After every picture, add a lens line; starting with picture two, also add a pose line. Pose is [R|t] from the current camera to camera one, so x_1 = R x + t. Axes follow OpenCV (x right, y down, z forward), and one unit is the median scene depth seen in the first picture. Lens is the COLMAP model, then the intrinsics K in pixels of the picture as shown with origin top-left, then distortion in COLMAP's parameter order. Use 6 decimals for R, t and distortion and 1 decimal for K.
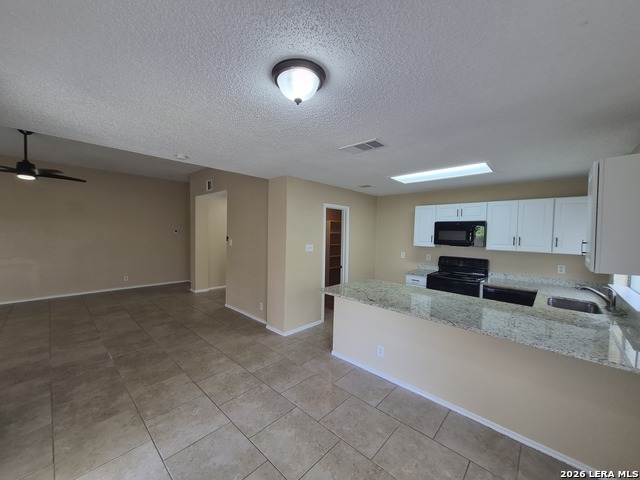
lens RADIAL K [[252.3, 0, 315.4], [0, 252.3, 242.5], [0, 0, 1]] dist [0.003982, 0.000394]
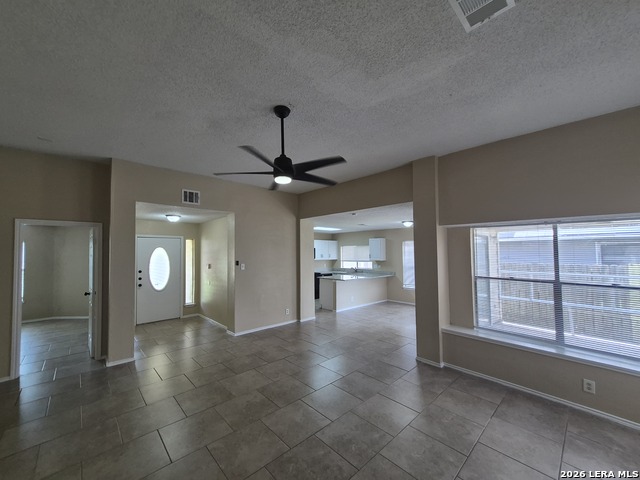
lens RADIAL K [[252.3, 0, 315.4], [0, 252.3, 242.5], [0, 0, 1]] dist [0.003982, 0.000394]
pose [[0.063298, 0.023892, 0.997709, -1.854263], [0.045626, 0.998599, -0.026807, -0.078791], [-0.996951, 0.047218, 0.062119, 0.917956]]
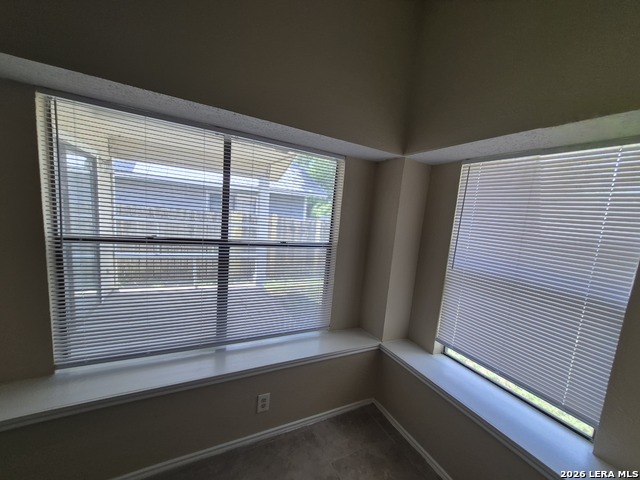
lens RADIAL K [[252.3, 0, 315.4], [0, 252.3, 242.5], [0, 0, 1]] dist [0.003982, 0.000394]
pose [[-0.942045, -0.134254, 0.307452, -1.265763], [-0.085424, 0.982222, 0.167159, -0.030039], [-0.324428, 0.131207, -0.936766, 0.571530]]
